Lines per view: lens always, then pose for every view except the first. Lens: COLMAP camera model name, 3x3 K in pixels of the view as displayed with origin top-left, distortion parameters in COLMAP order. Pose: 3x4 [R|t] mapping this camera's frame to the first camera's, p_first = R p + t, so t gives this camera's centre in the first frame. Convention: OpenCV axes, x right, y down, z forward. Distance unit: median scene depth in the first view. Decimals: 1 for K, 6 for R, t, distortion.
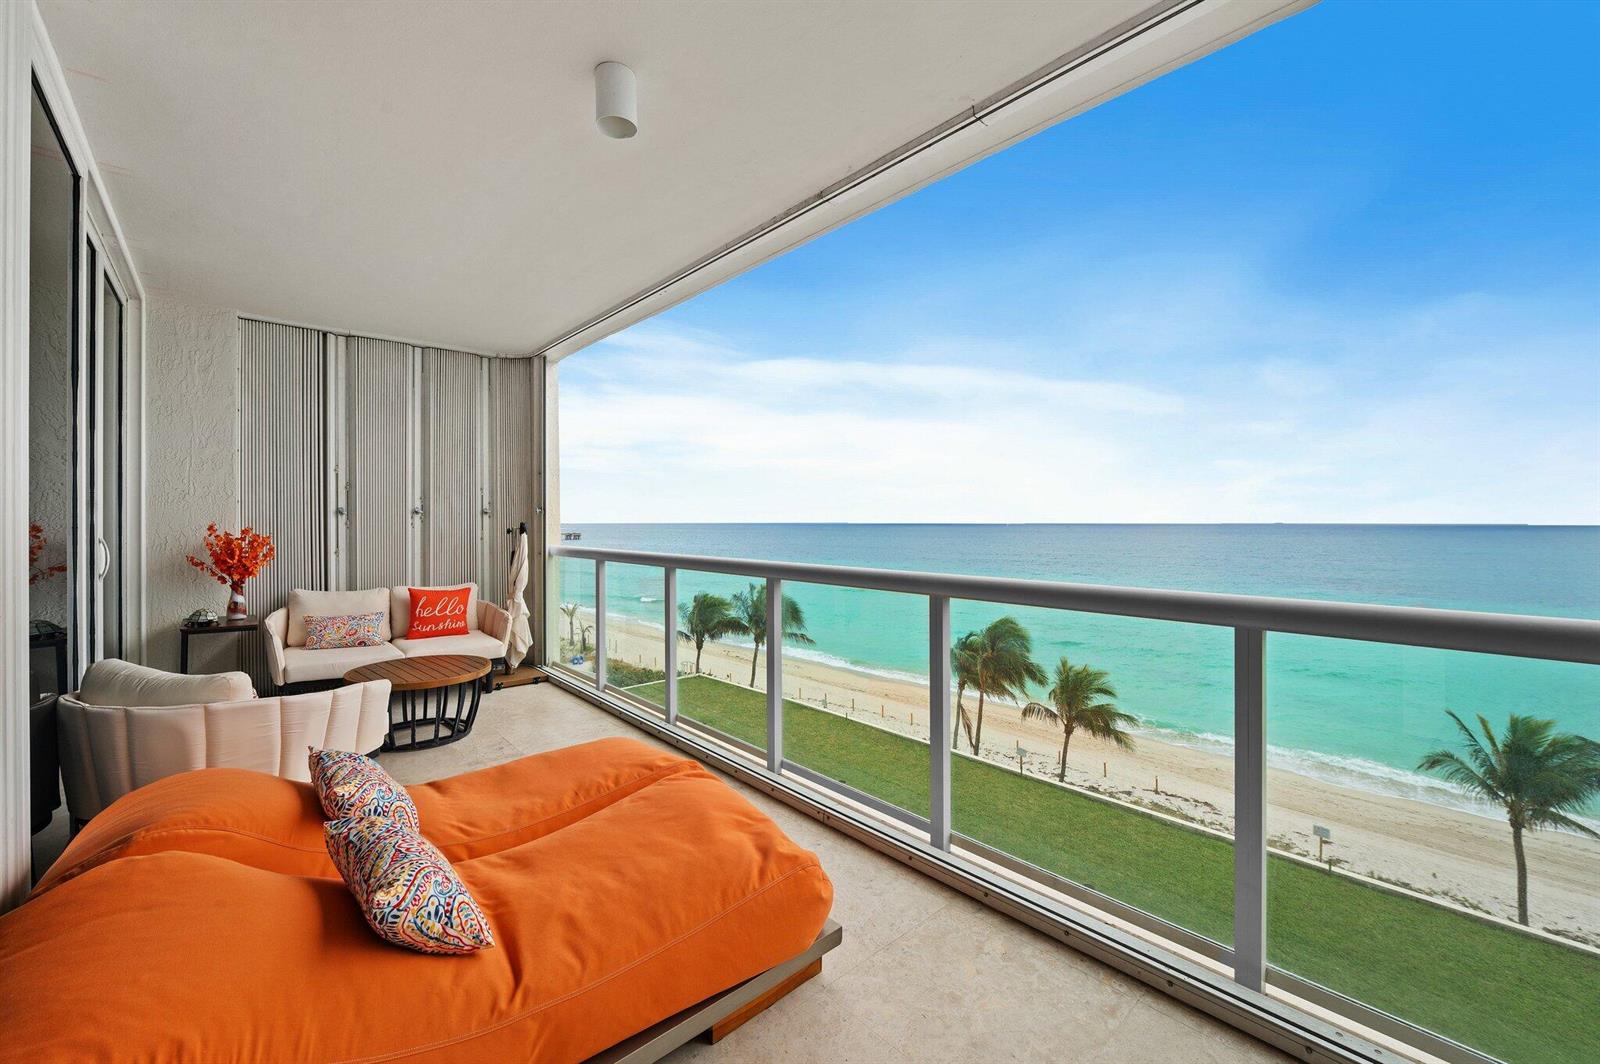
lens RADIAL K [[639.7, 0, 815.3], [0, 639.7, 525.7], [0, 0, 1]] dist [-0.006682, 0.000856]
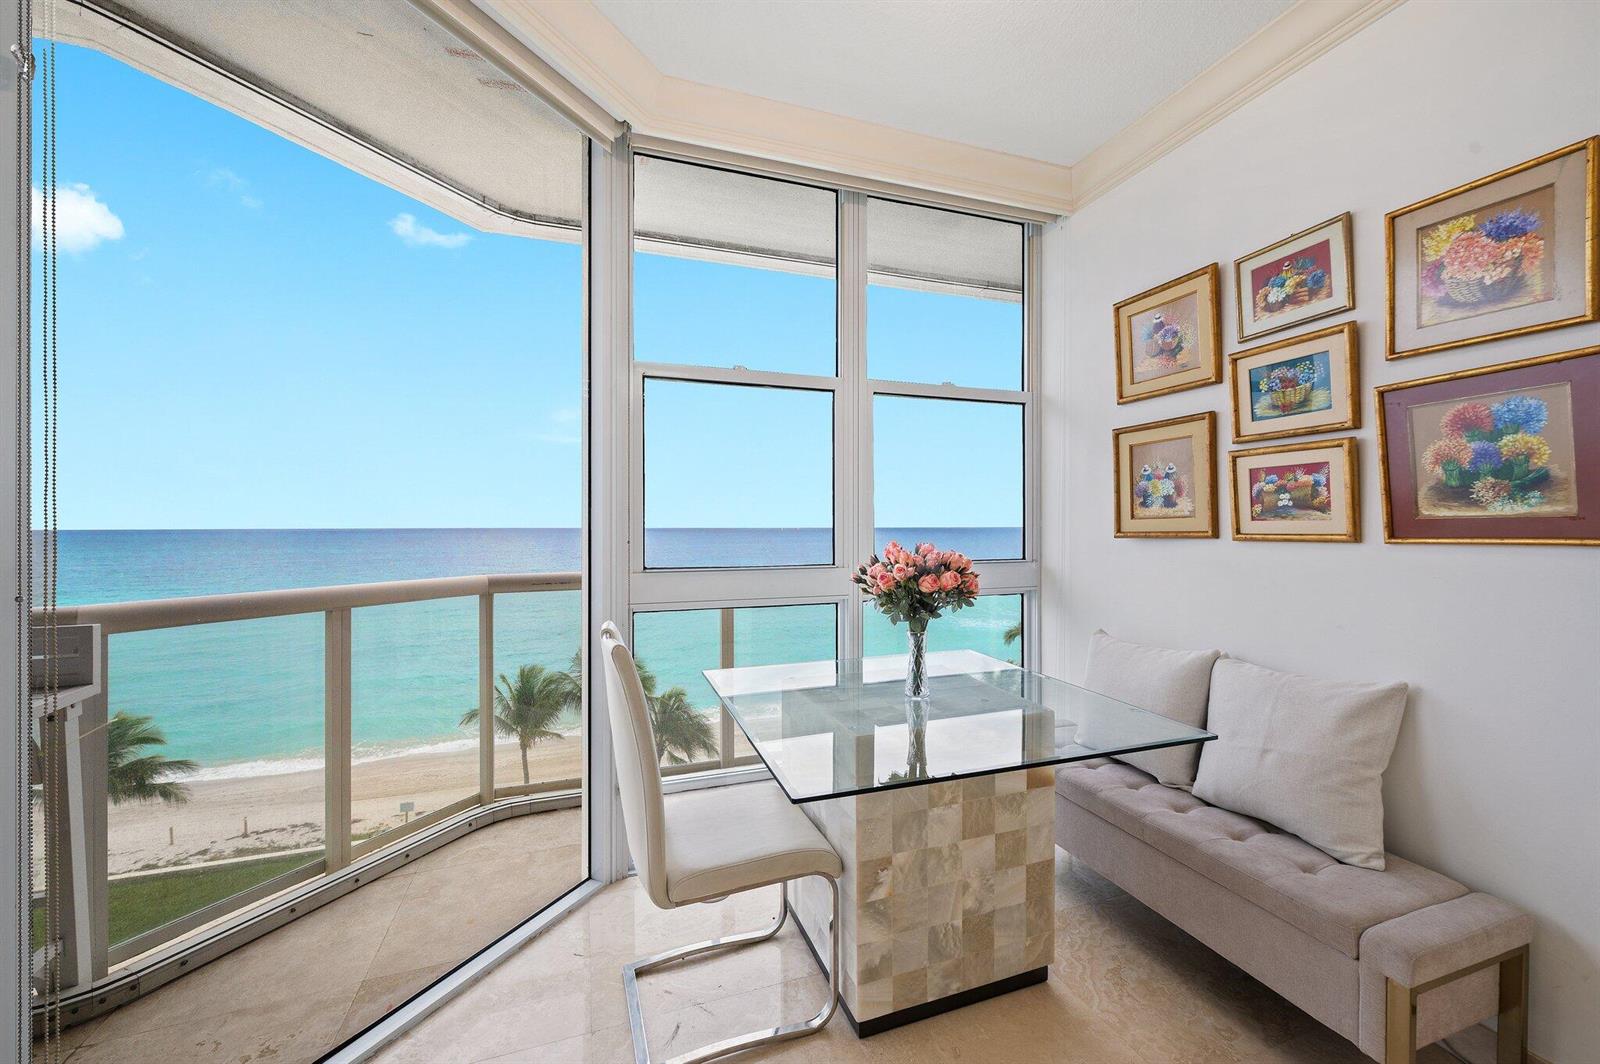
lens RADIAL K [[639.7, 0, 805.8], [0, 639.7, 533.4], [0, 0, 1]] dist [-0.006682, 0.000856]
pose [[0.386494, -0.012869, 0.922202, 0.045819], [0.007272, 0.999914, 0.010906, -0.000227], [-0.922263, 0.002491, 0.386554, -0.064085]]
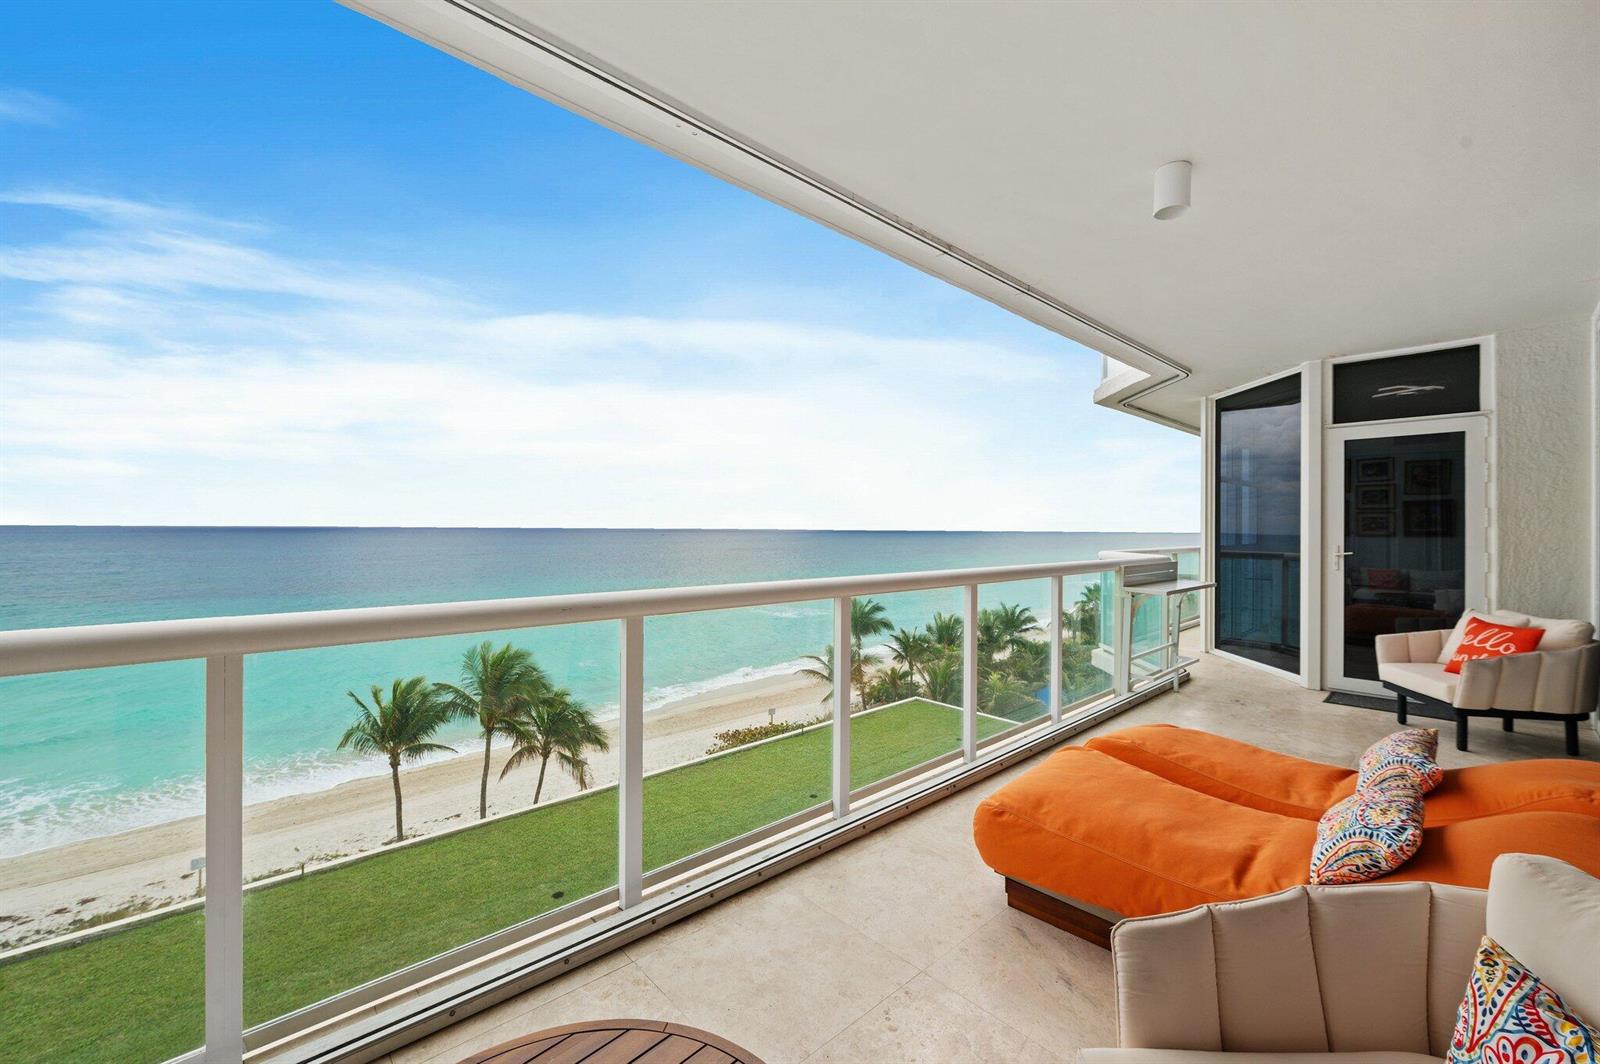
lens RADIAL K [[639.7, 0, 797.2], [0, 639.7, 529.9], [0, 0, 1]] dist [-0.006682, 0.000856]
pose [[0.002482, -0.000830, 0.999997, -0.111321], [0.000509, 1.000000, 0.000829, -0.001241], [-0.999997, 0.000507, 0.002482, 0.124470]]
